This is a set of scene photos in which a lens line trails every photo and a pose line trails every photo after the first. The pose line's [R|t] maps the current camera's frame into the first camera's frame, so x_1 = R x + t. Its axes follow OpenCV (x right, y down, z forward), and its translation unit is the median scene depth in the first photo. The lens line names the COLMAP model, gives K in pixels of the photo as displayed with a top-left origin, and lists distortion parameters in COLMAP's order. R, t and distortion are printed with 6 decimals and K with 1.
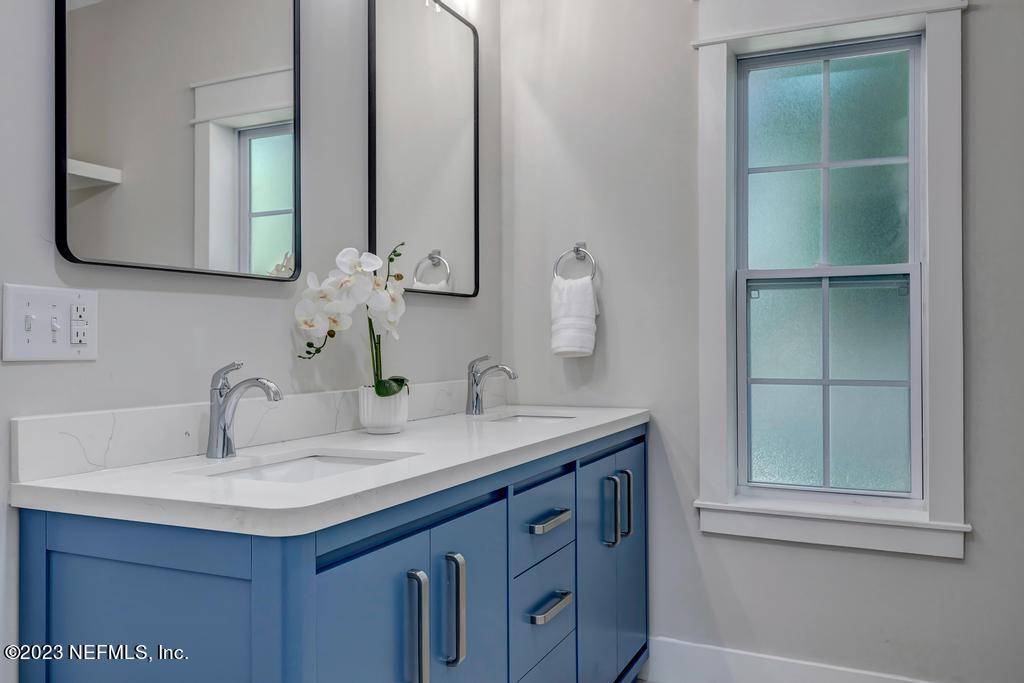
lens RADIAL K [[809.8, 0, 513.2], [0, 809.8, 330.5], [0, 0, 1]] dist [0.036167, -0.000021]
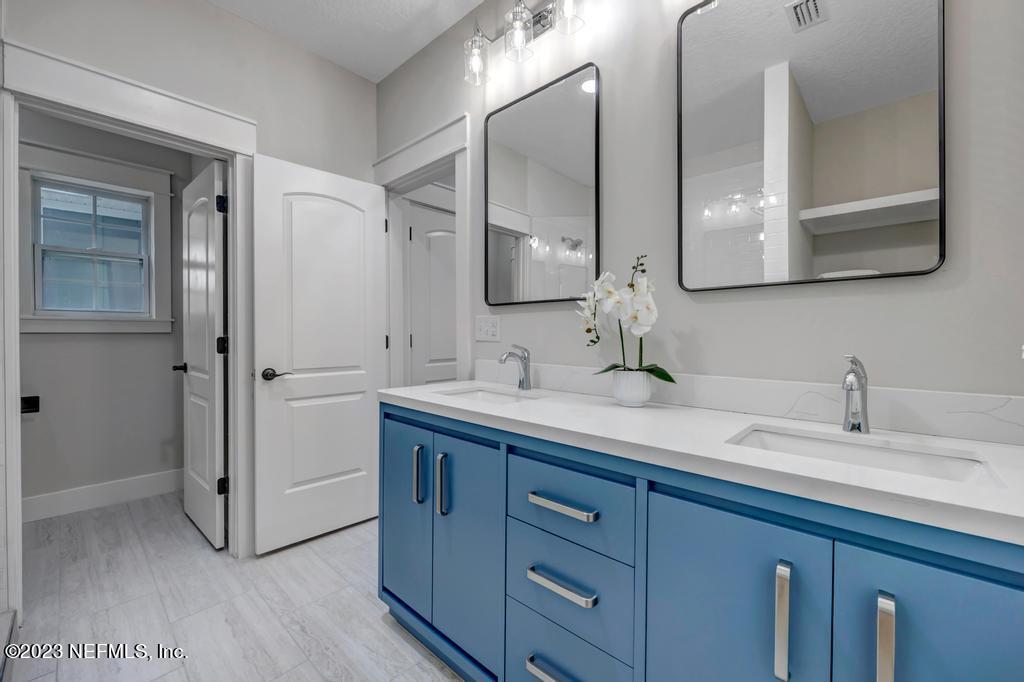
lens RADIAL K [[421.0, 0, 514.9], [0, 421.0, 336.8], [0, 0, 1]] dist [-0.016959, -0.000343]
pose [[-0.296632, 0.009325, -0.954946, 0.740379], [0.012228, 0.999907, 0.005966, 0.012598], [0.954914, -0.009907, -0.296719, 1.382085]]
